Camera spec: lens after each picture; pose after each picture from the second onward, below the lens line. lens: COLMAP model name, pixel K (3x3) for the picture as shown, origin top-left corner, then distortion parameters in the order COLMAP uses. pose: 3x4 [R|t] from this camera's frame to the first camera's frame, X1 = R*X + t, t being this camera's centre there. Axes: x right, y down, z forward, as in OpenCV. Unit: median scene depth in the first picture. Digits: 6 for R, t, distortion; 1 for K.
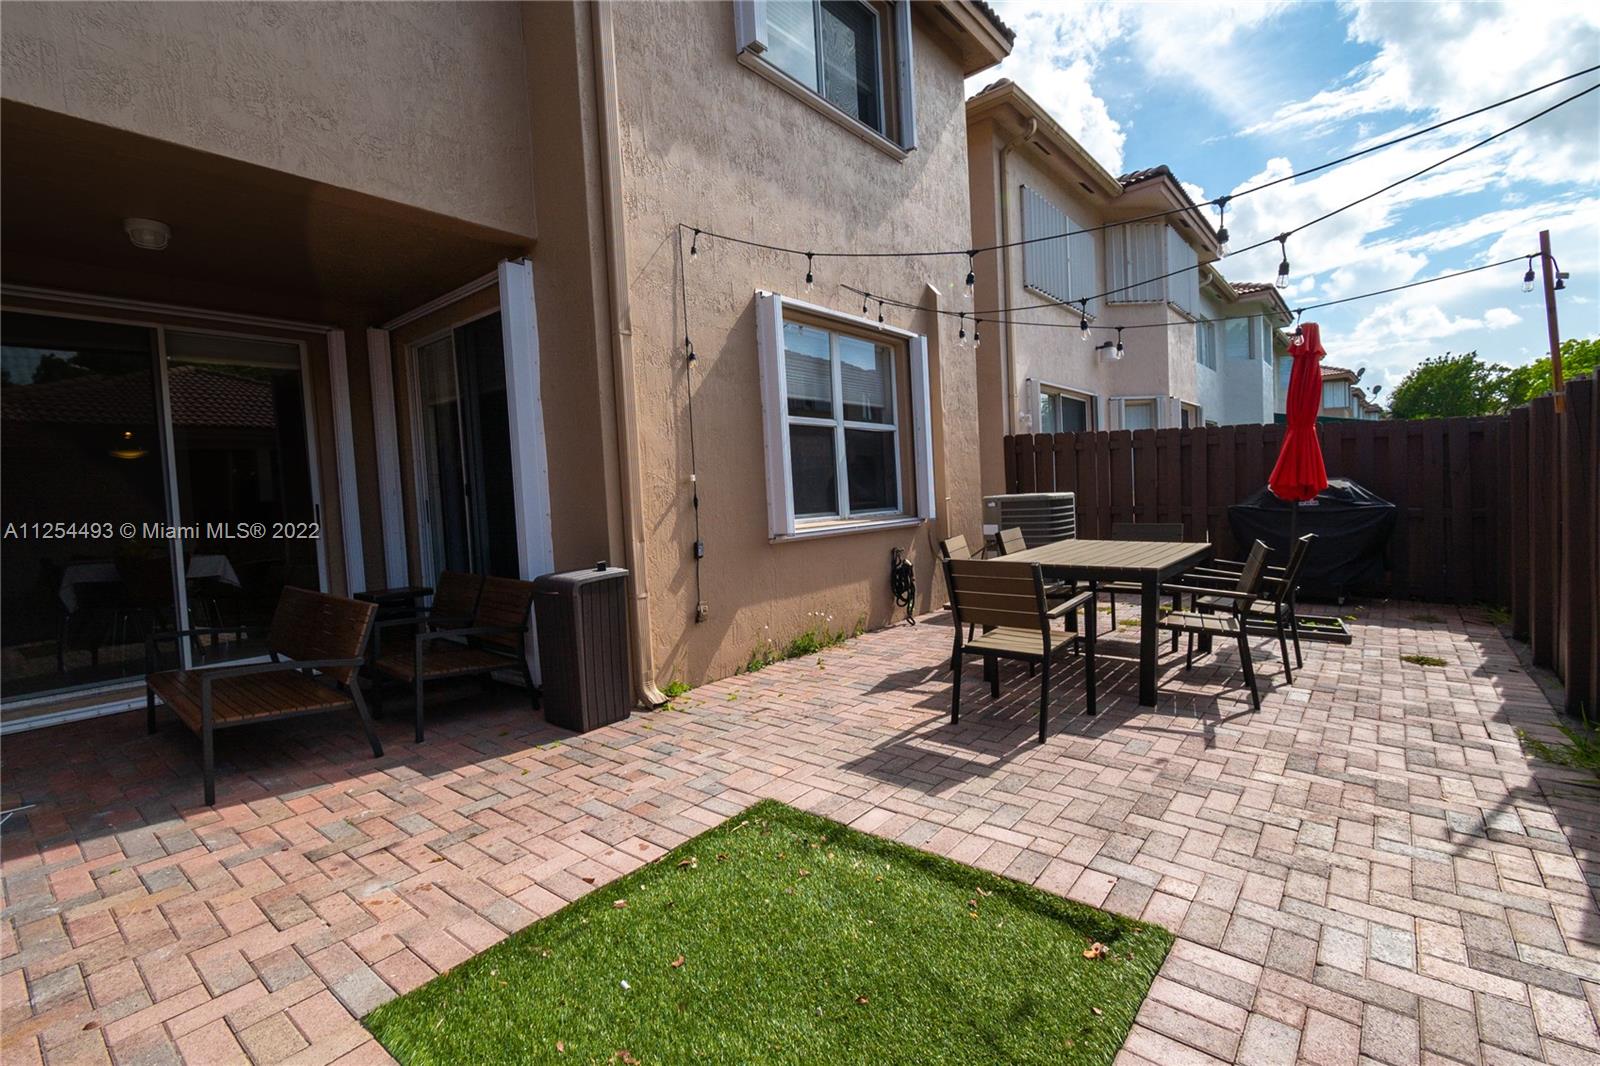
lens RADIAL K [[710.6, 0, 807.6], [0, 710.6, 528.7], [0, 0, 1]] dist [0.009466, -0.004591]
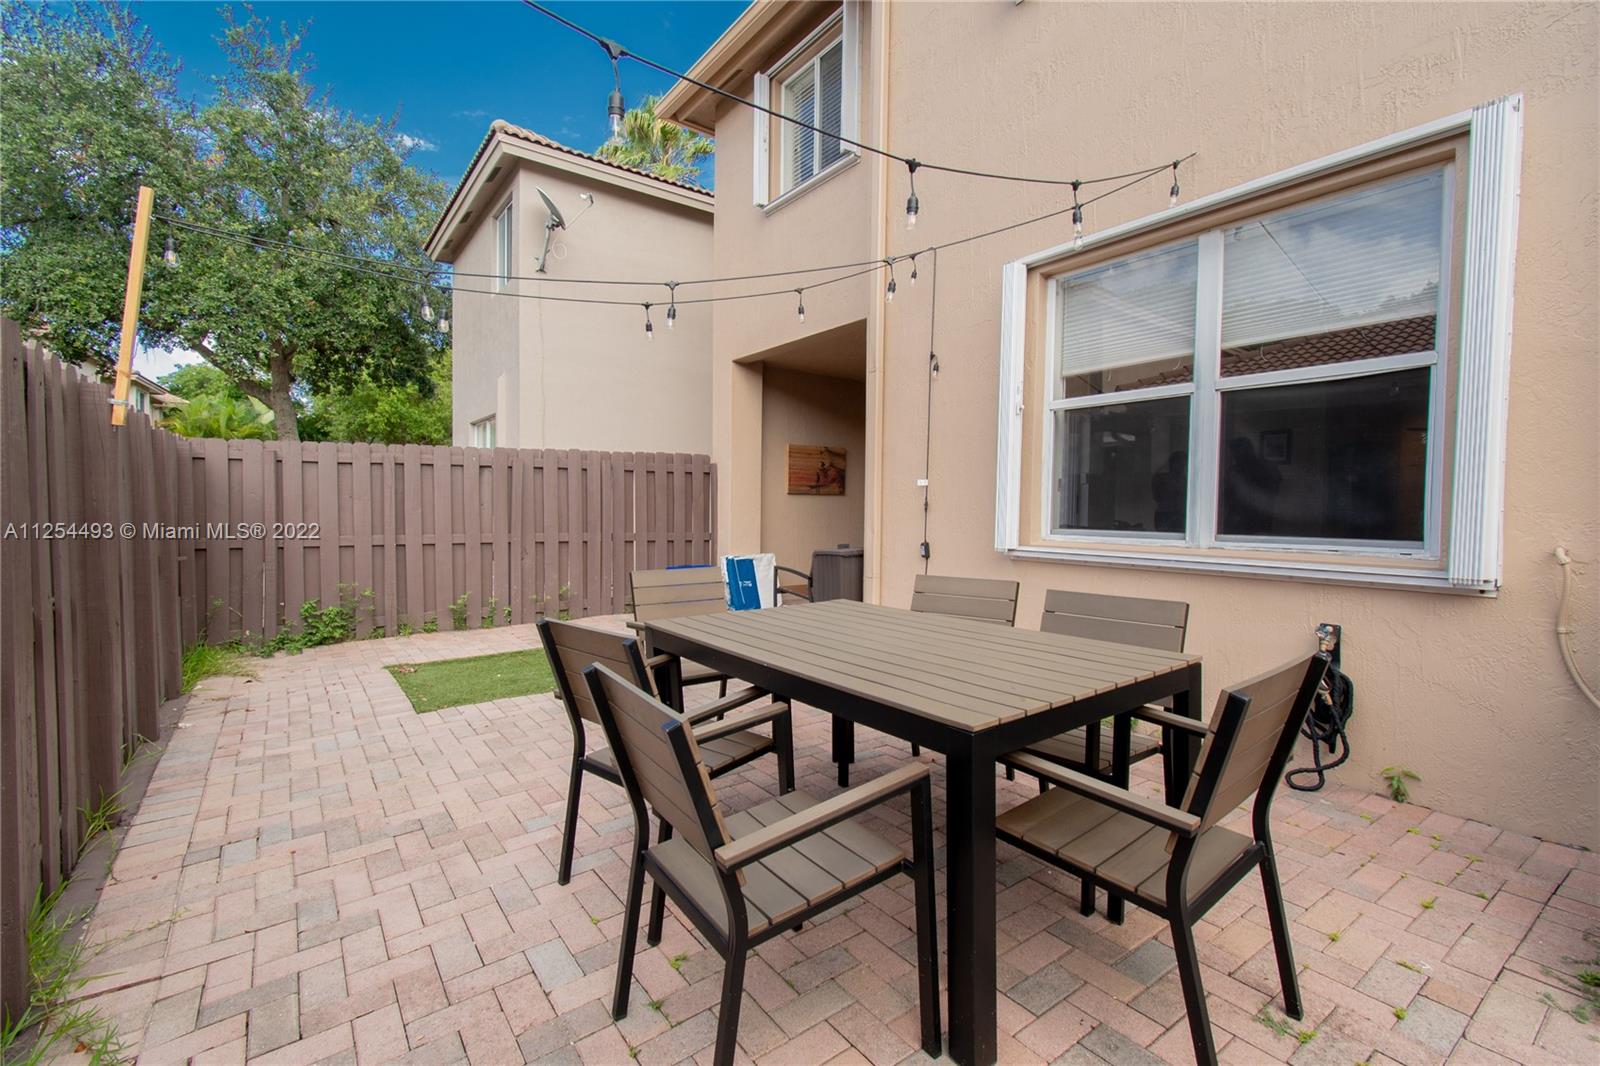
lens RADIAL K [[710.6, 0, 800.3], [0, 710.6, 530.6], [0, 0, 1]] dist [0.009466, -0.004591]
pose [[-0.250899, 0.080292, -0.964677, 0.936929], [-0.041558, 0.994742, 0.093603, -0.092205], [0.967121, 0.063575, -0.246243, 1.086033]]
